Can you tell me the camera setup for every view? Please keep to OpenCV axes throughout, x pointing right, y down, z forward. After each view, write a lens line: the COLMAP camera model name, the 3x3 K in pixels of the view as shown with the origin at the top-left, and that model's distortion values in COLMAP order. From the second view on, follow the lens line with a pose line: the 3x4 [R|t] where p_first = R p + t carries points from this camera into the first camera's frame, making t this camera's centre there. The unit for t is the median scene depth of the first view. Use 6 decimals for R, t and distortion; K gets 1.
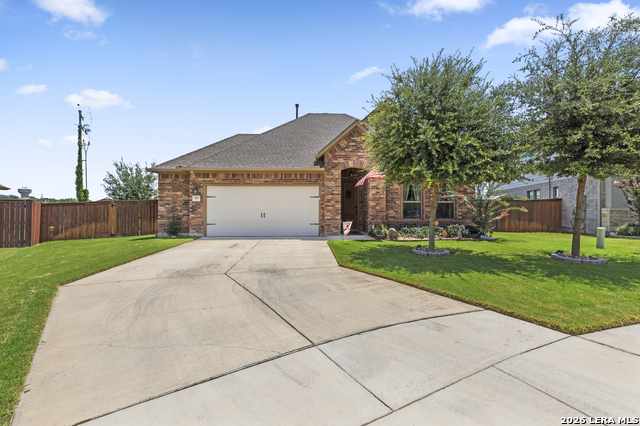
lens RADIAL K [[298.1, 0, 318.1], [0, 298.1, 208.9], [0, 0, 1]] dist [0.005879, 0.000571]
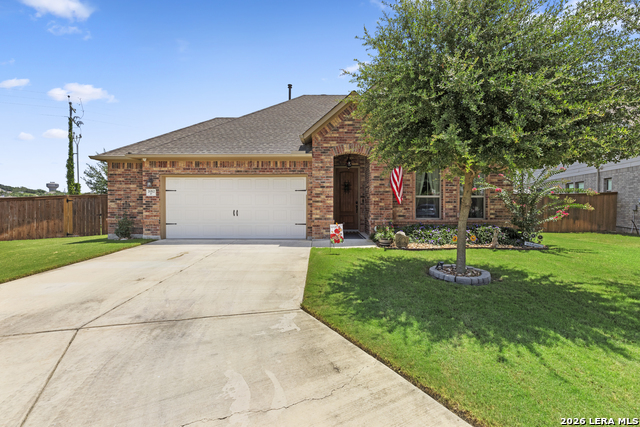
lens RADIAL K [[230.2, 0, 319.3], [0, 230.2, 199.4], [0, 0, 1]] dist [0.001719, 0.000052]
pose [[0.992498, 0.002915, -0.122230, 0.115753], [-0.003293, 0.999990, -0.002891, -0.014436], [0.122220, 0.003271, 0.992498, 0.398771]]
